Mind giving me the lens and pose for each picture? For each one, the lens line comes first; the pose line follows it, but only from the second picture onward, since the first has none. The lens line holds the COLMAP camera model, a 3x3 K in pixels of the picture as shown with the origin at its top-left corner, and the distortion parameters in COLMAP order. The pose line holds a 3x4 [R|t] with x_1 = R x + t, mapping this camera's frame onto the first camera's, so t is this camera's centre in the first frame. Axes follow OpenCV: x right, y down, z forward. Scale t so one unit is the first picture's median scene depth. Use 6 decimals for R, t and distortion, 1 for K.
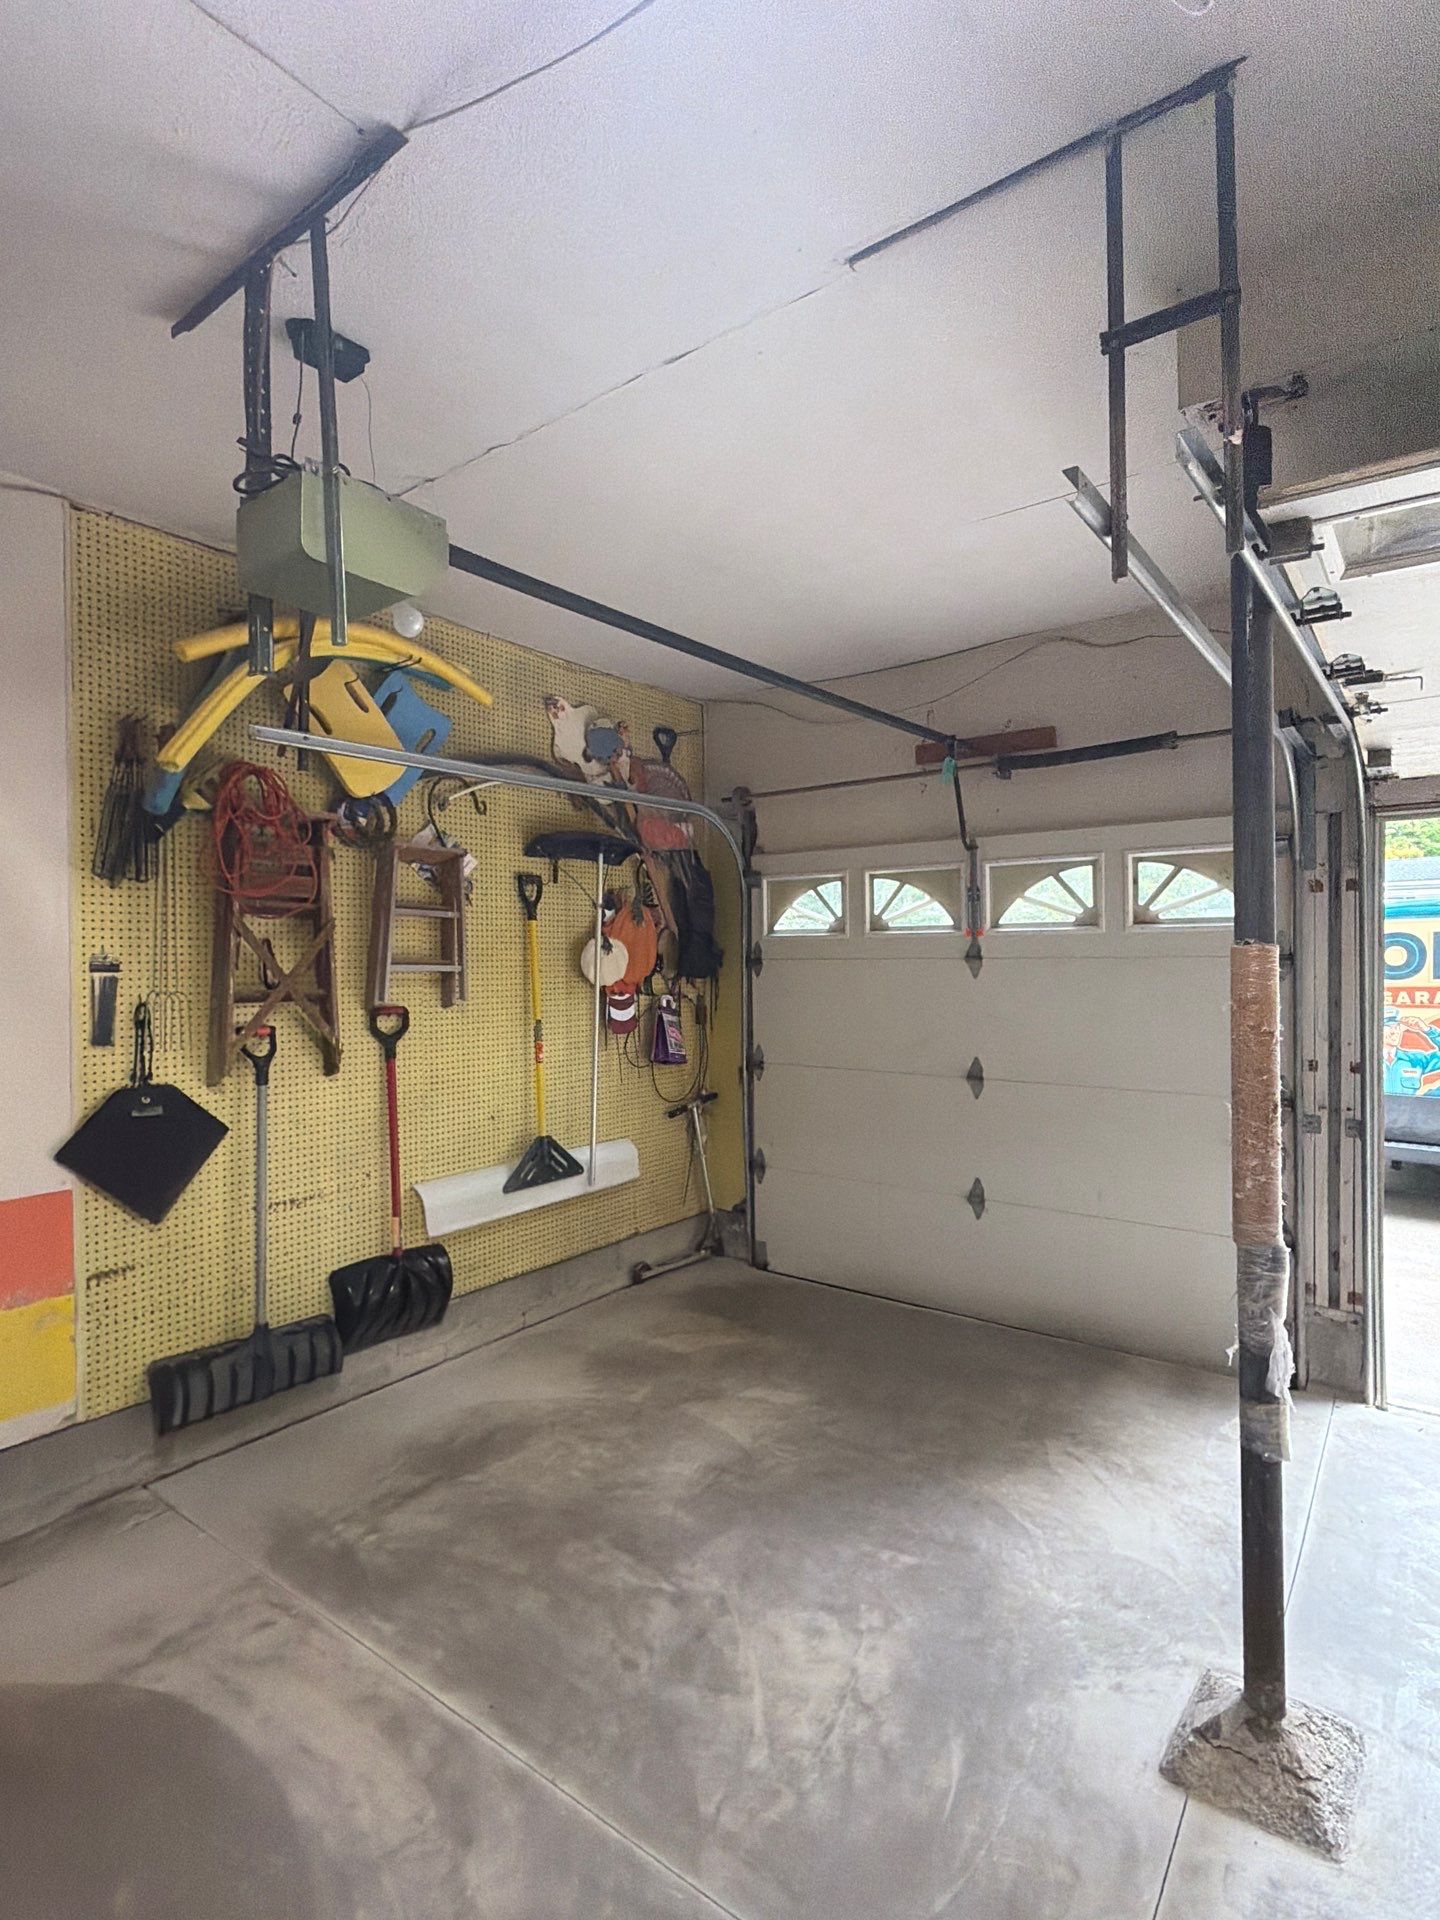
lens RADIAL K [[982.6, 0, 720.0], [0, 982.6, 960.0], [0, 0, 1]] dist [0.003737, -0.000624]
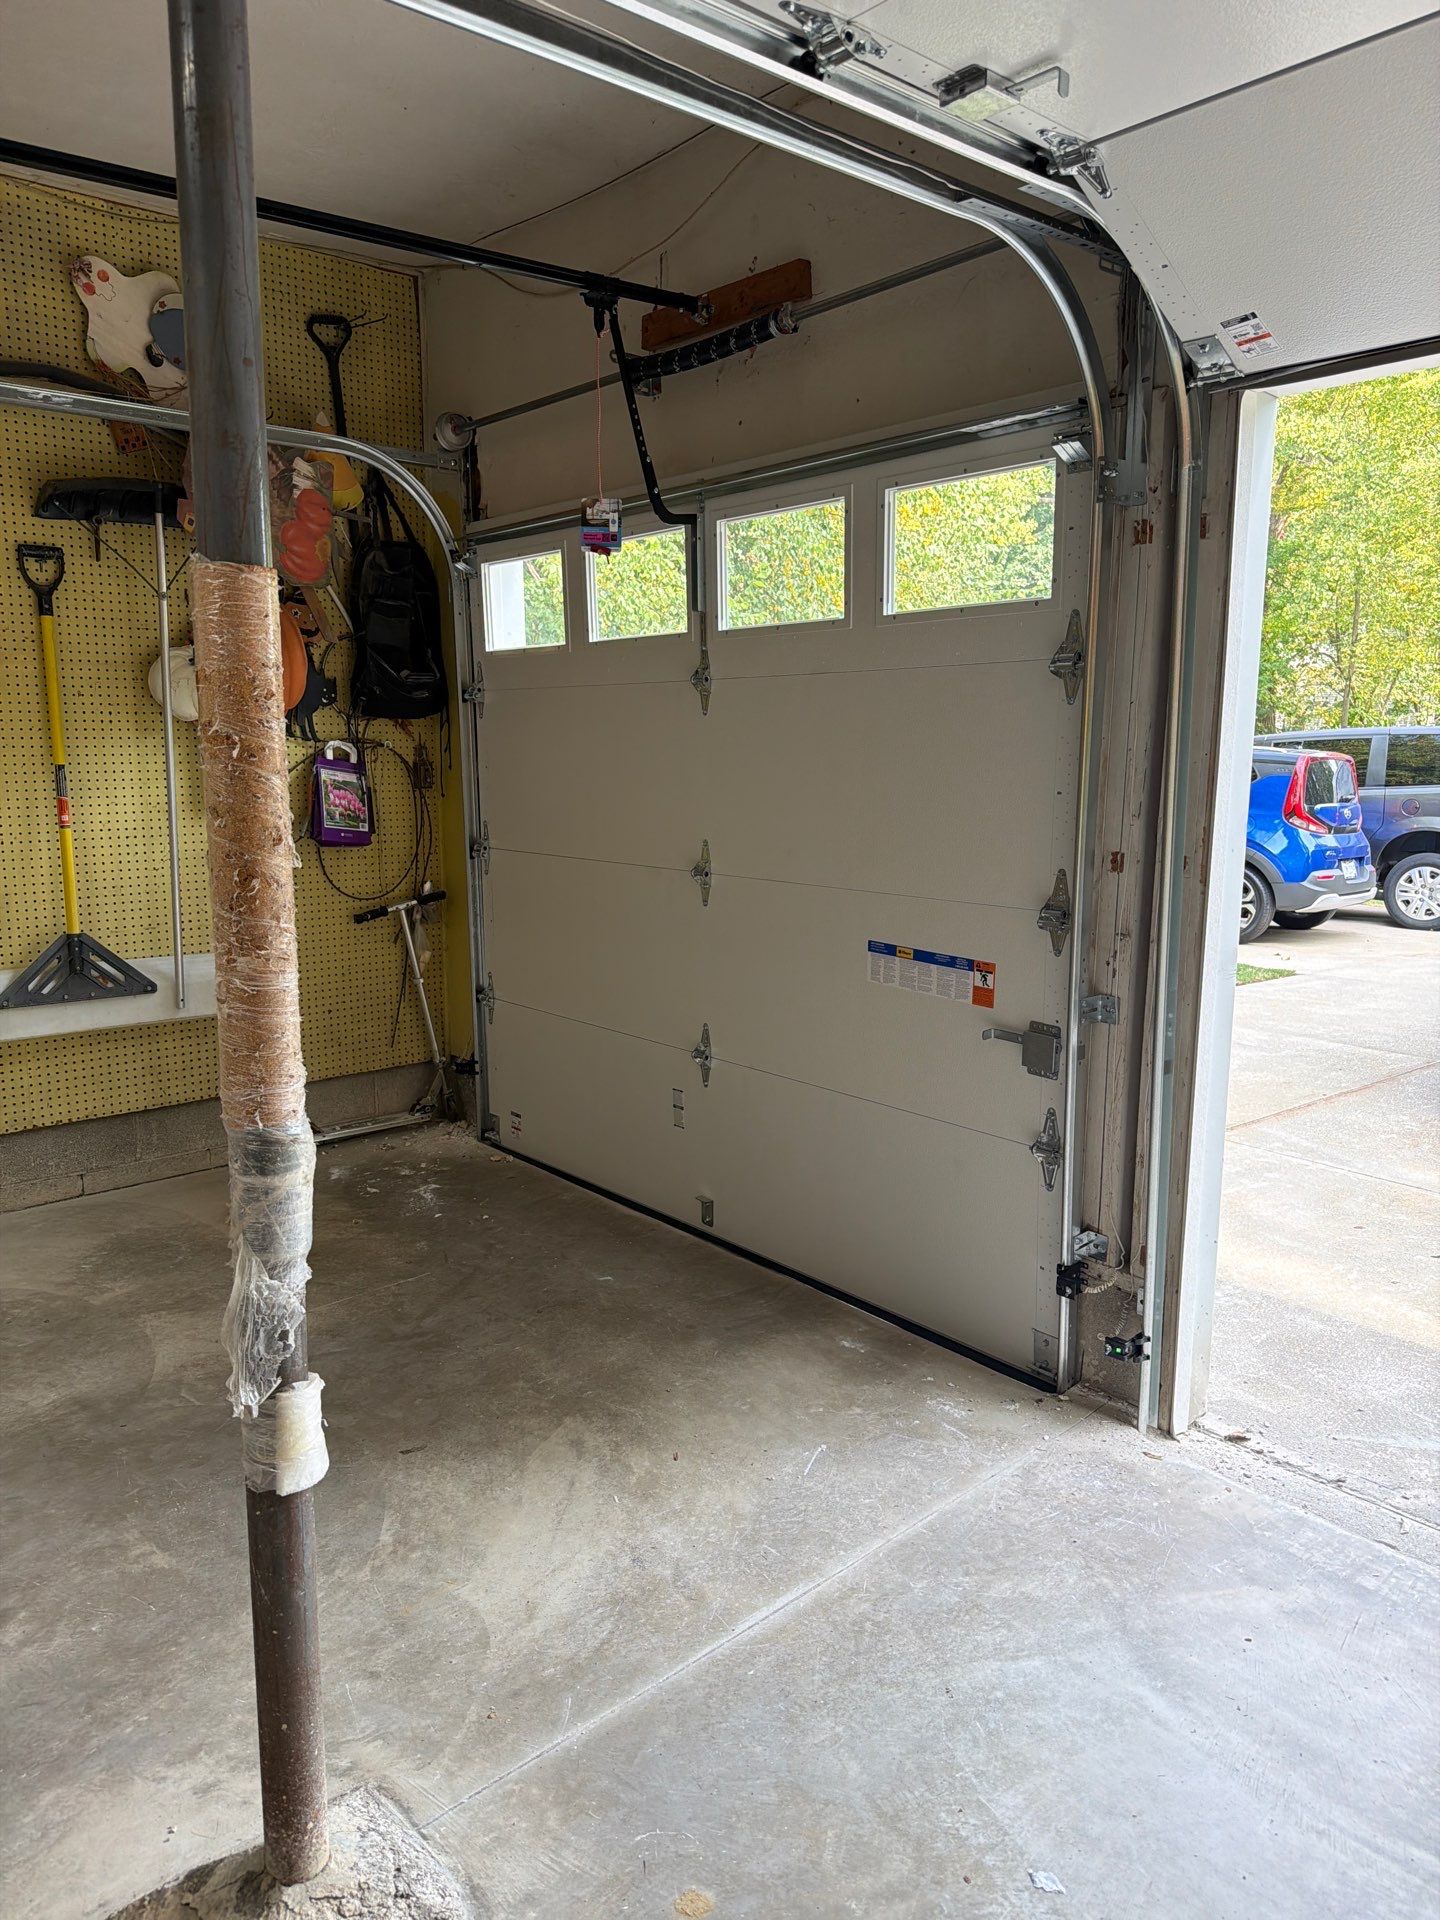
lens RADIAL K [[1363.2, 0, 704.2], [0, 1363.2, 963.1], [0, 0, 1]] dist [0.018911, 0.001093]
pose [[0.978991, 0.049632, -0.197773, 0.671010], [-0.016965, 0.986388, 0.163559, 0.050640], [0.203199, -0.156767, 0.966506, 0.227585]]
